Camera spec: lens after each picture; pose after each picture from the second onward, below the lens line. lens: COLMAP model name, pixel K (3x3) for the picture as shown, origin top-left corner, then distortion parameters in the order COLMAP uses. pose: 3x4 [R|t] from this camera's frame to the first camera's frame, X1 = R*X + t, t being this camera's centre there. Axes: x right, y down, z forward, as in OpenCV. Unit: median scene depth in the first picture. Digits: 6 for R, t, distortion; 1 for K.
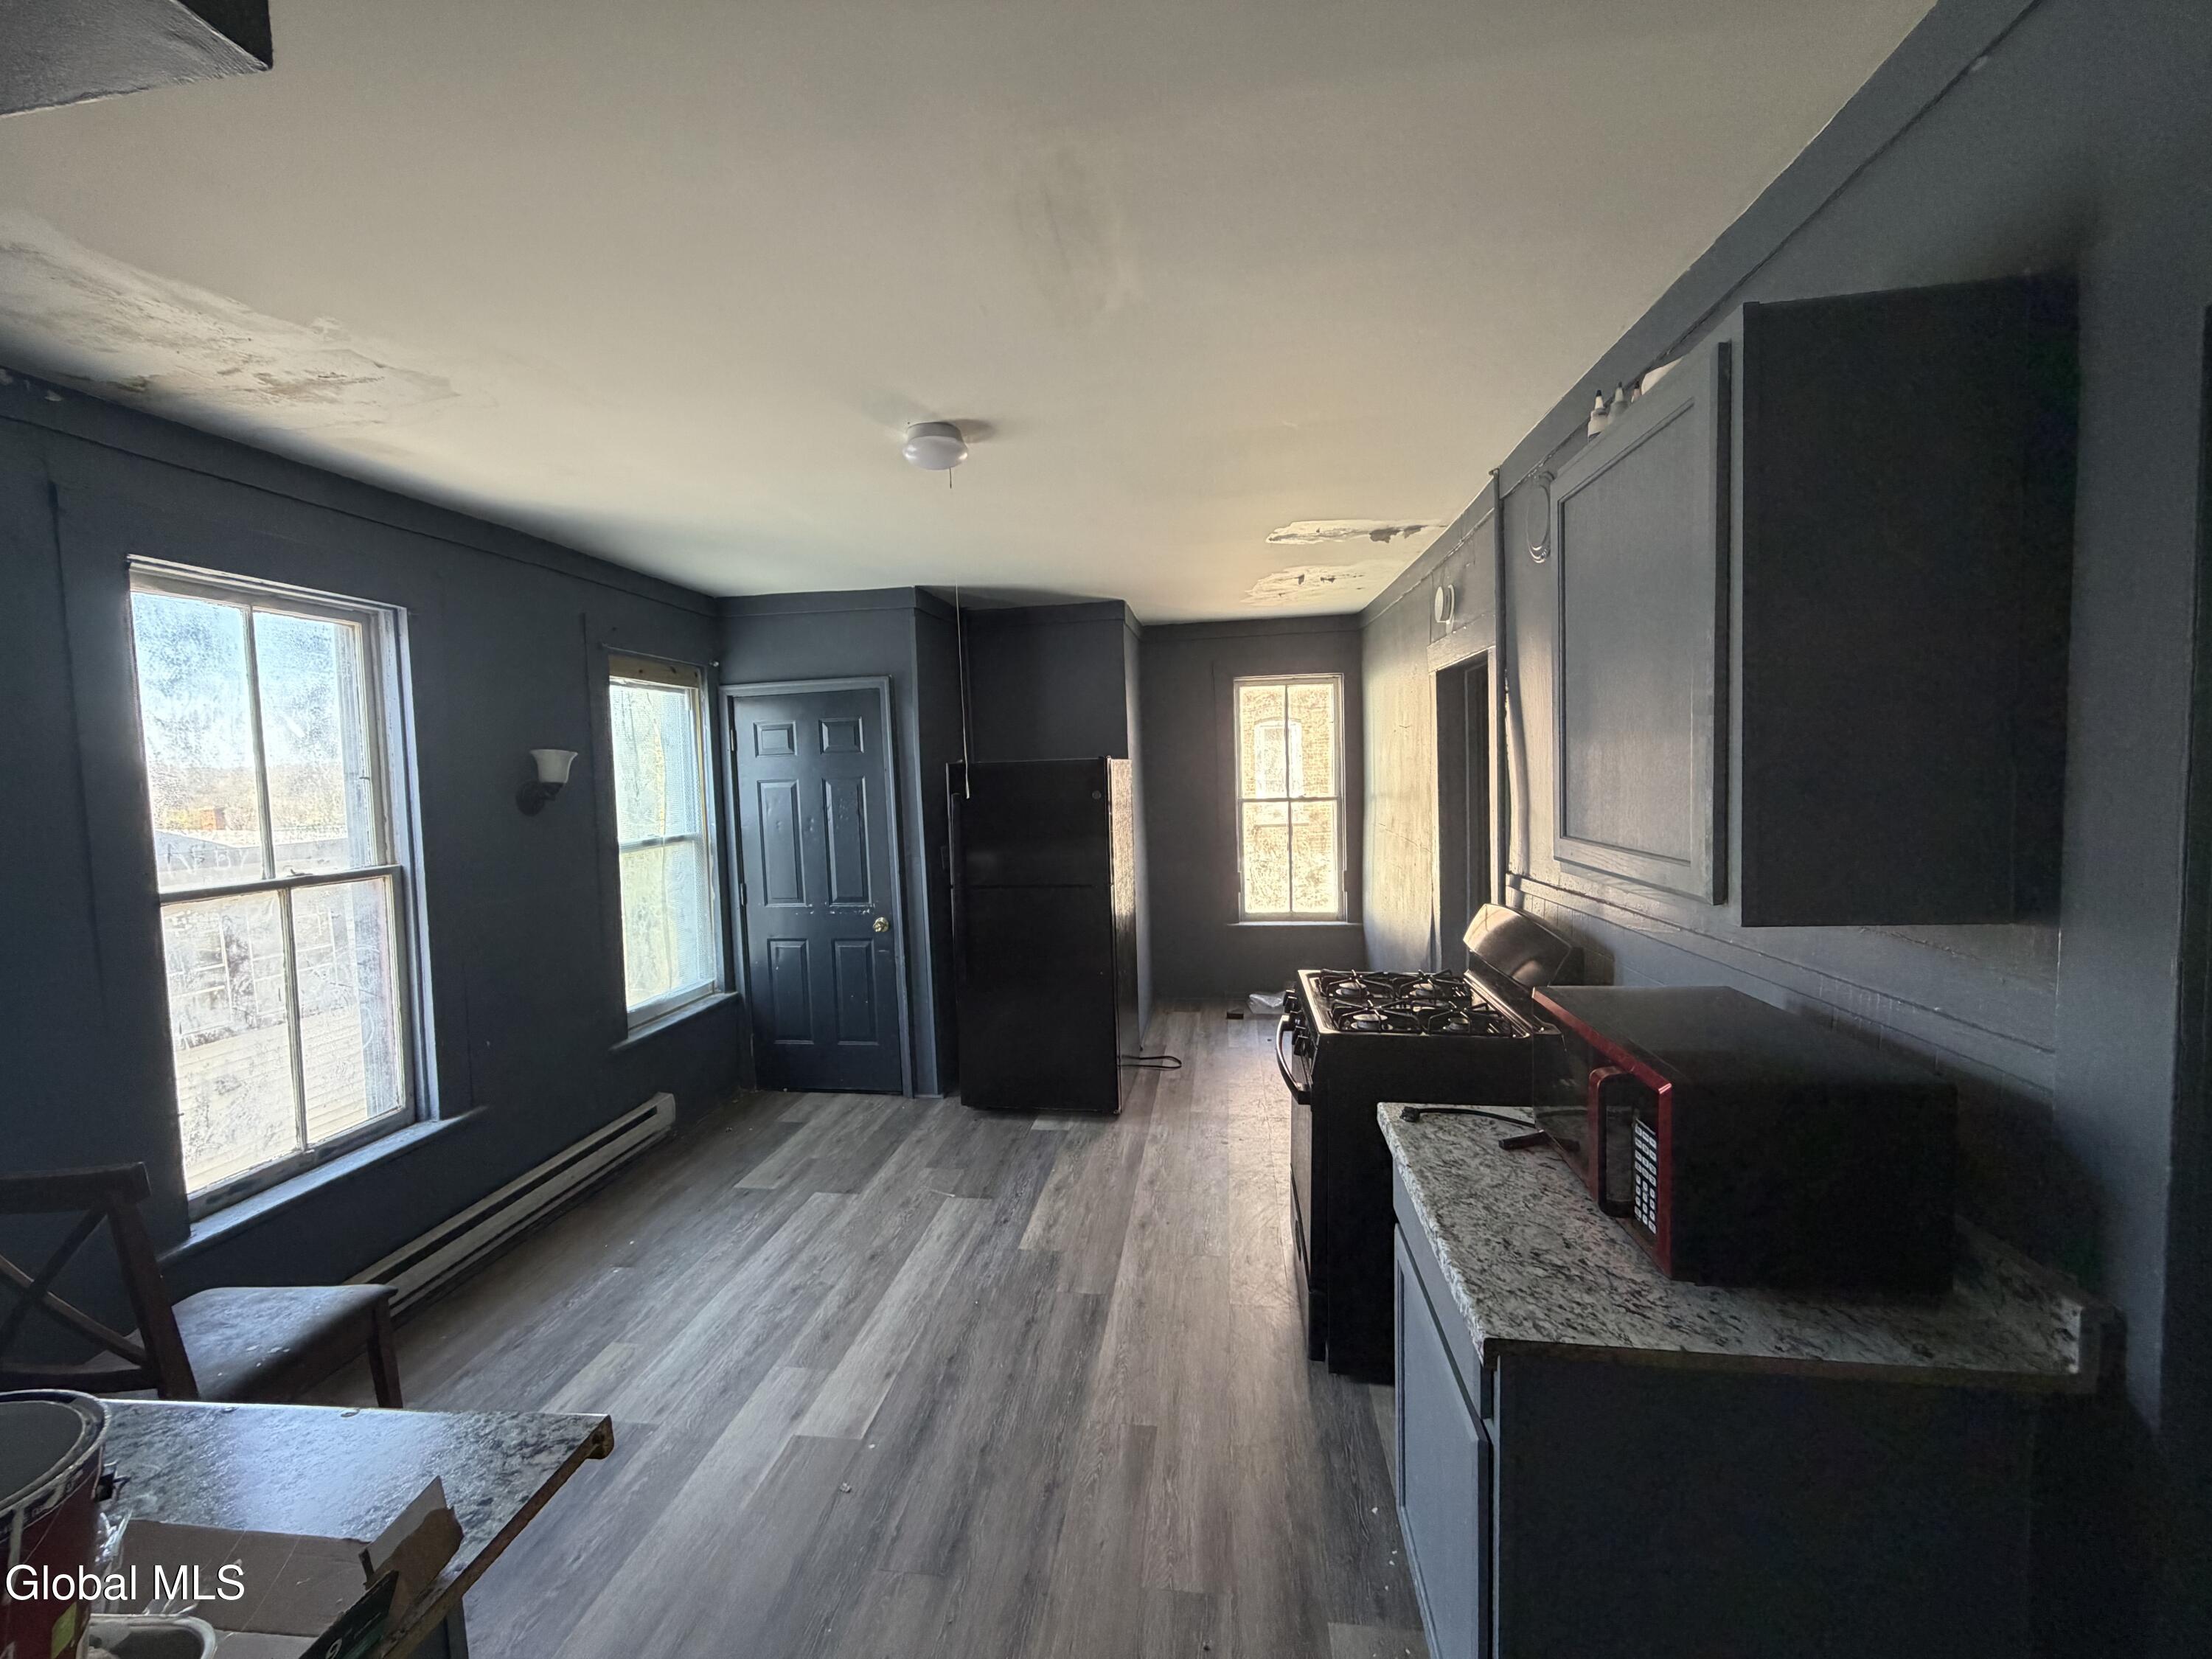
lens RADIAL K [[876.6, 0, 1100.8], [0, 876.6, 829.0], [0, 0, 1]] dist [-0.000991, -0.000096]
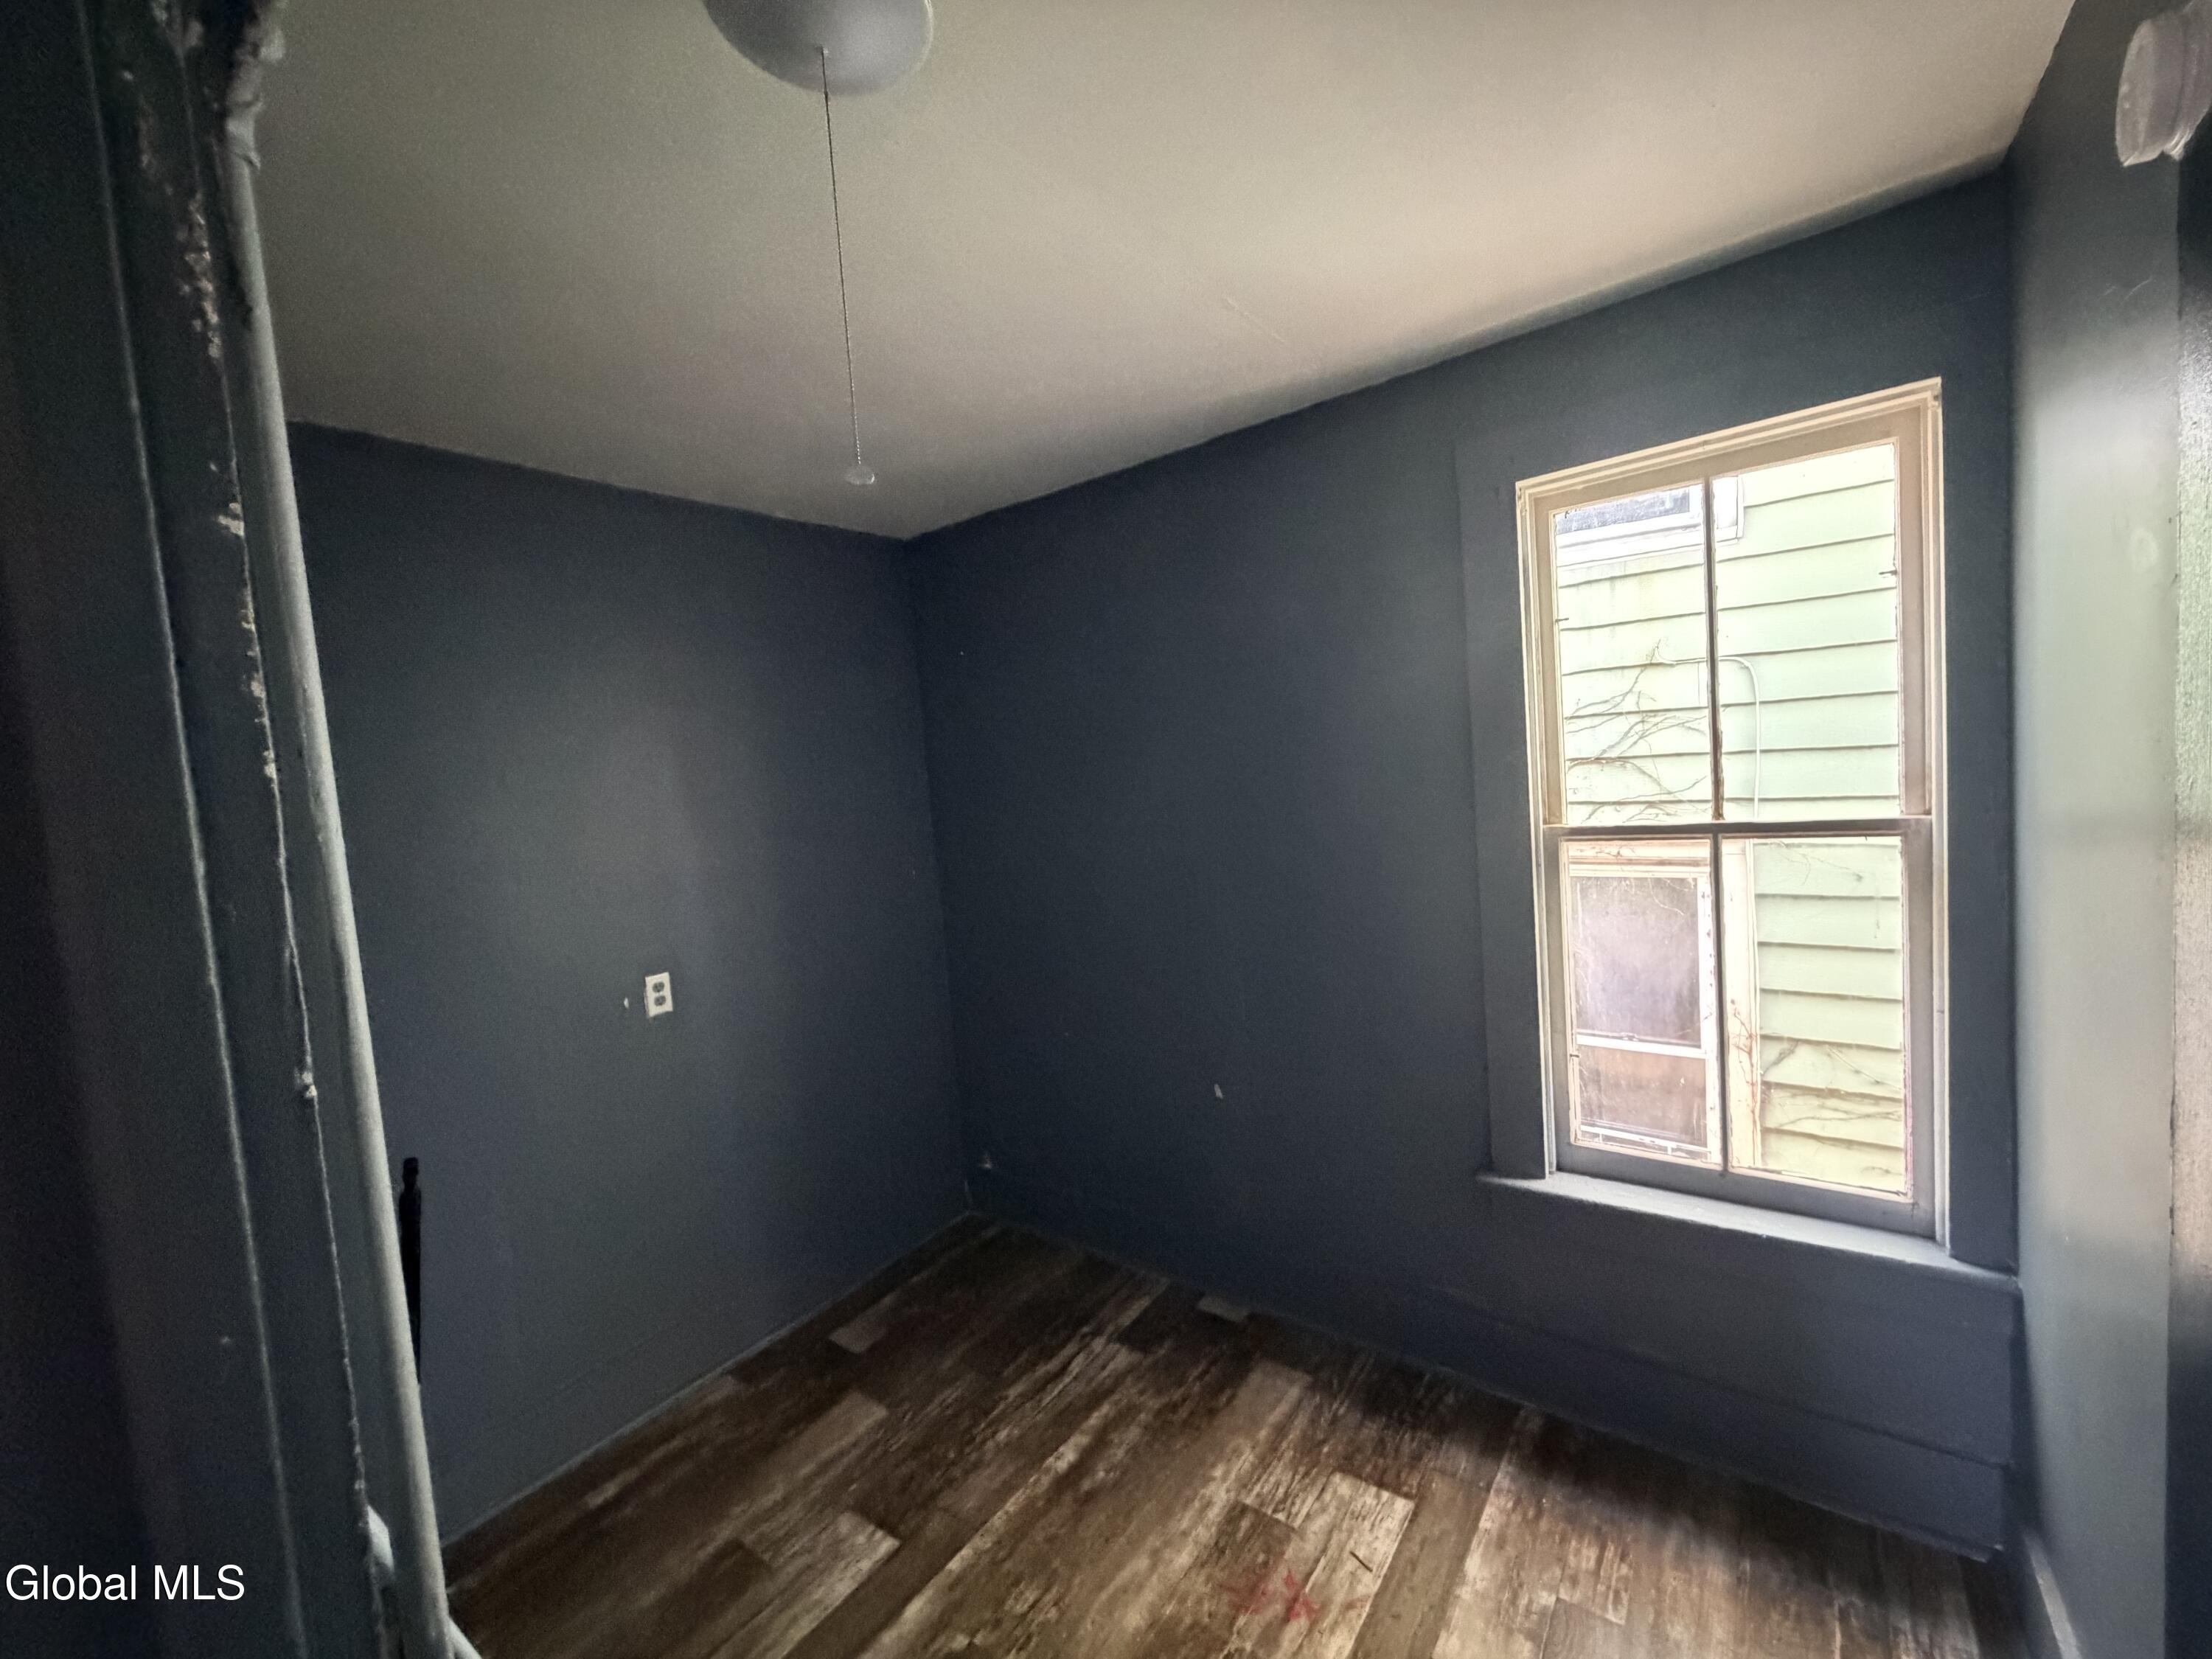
lens RADIAL K [[876.6, 0, 1100.8], [0, 876.6, 829.0], [0, 0, 1]] dist [-0.000991, -0.000096]
pose [[-0.479510, 0.079460, -0.873932, 0.017608], [0.008046, 0.996248, 0.086167, -0.011368], [0.877500, 0.034286, -0.478350, 0.918278]]
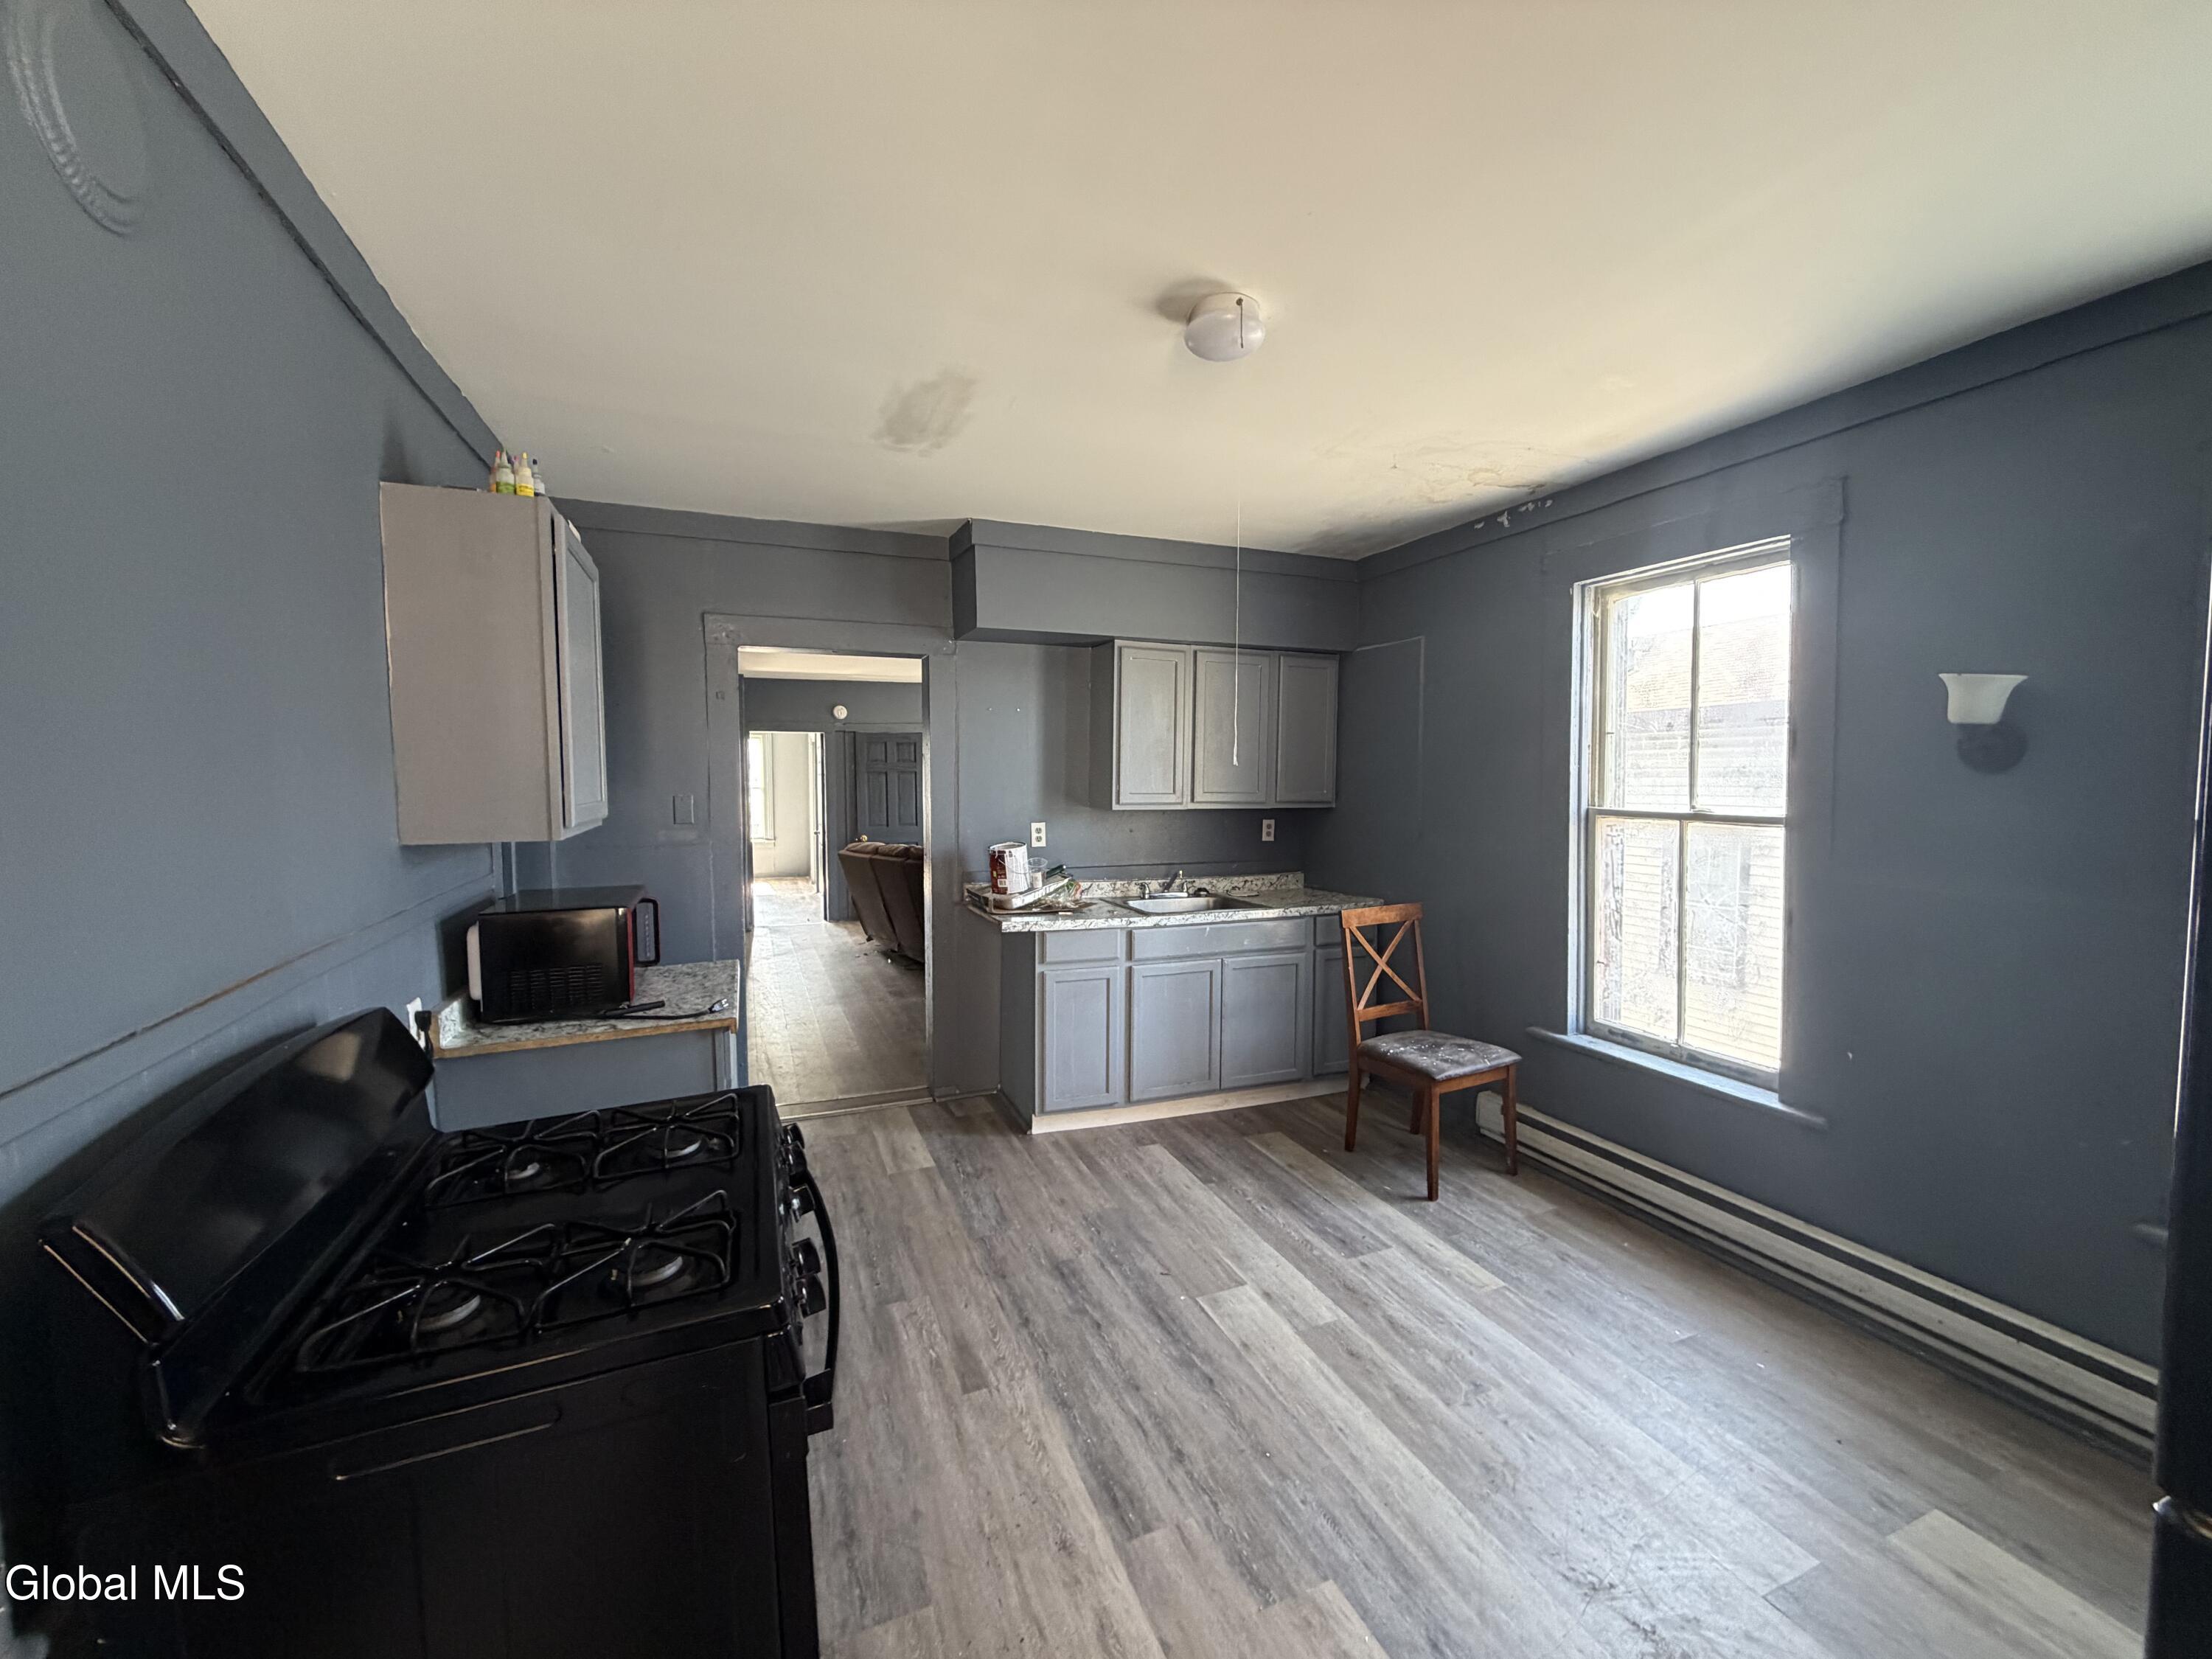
lens RADIAL K [[876.6, 0, 1100.8], [0, 876.6, 829.0], [0, 0, 1]] dist [-0.000991, -0.000096]
pose [[-0.864861, 0.072736, -0.496714, 0.339035], [0.002457, 0.990049, 0.140699, -0.090426], [0.502005, 0.120465, -0.856434, 1.656565]]
